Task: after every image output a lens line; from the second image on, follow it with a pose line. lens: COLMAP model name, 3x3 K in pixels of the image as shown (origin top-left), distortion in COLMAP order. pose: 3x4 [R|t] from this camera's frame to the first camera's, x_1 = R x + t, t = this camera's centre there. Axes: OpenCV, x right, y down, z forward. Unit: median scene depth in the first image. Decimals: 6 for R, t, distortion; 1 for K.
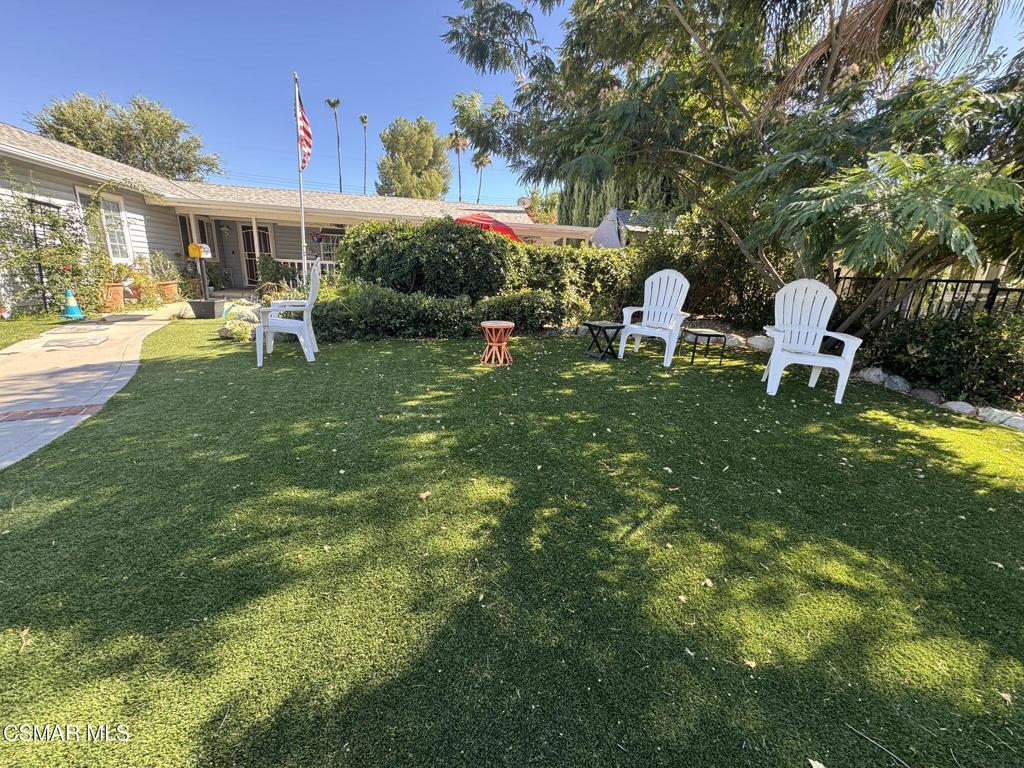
lens RADIAL K [[410.3, 0, 512.6], [0, 410.3, 378.6], [0, 0, 1]] dist [-0.004669, 0.000263]
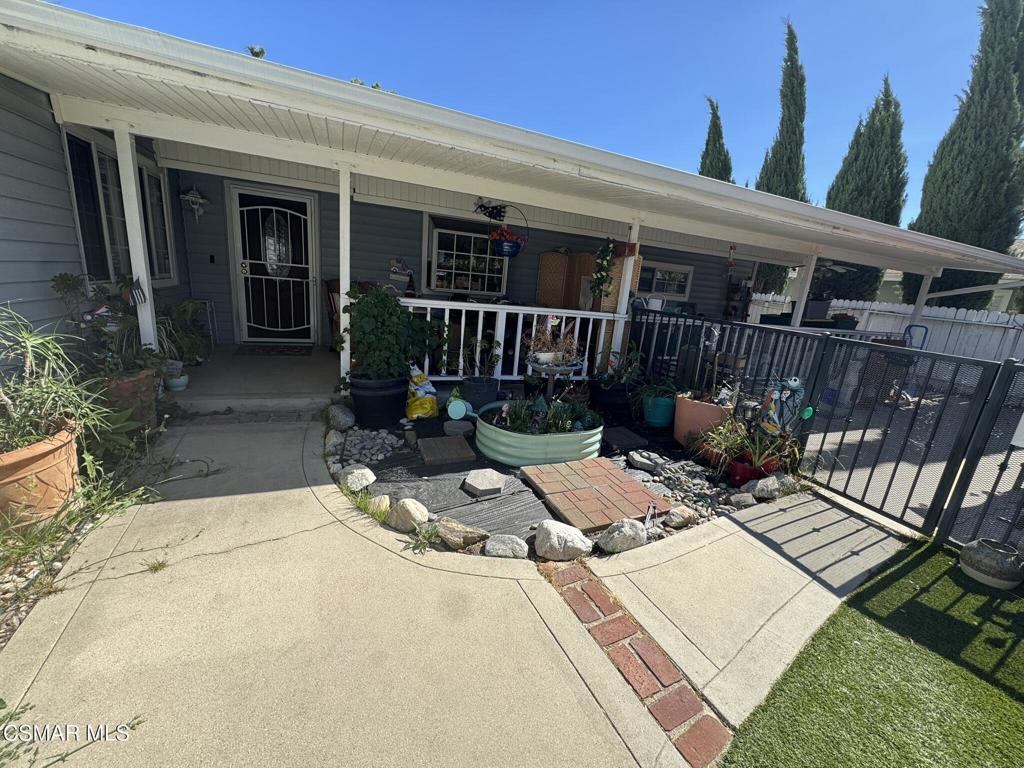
lens RADIAL K [[410.3, 0, 512.6], [0, 410.3, 378.6], [0, 0, 1]] dist [-0.004669, 0.000263]
pose [[0.974953, -0.010149, 0.222181, -0.500993], [0.013558, 0.999813, -0.013823, -0.194096], [-0.221999, 0.016489, 0.974907, 0.578507]]
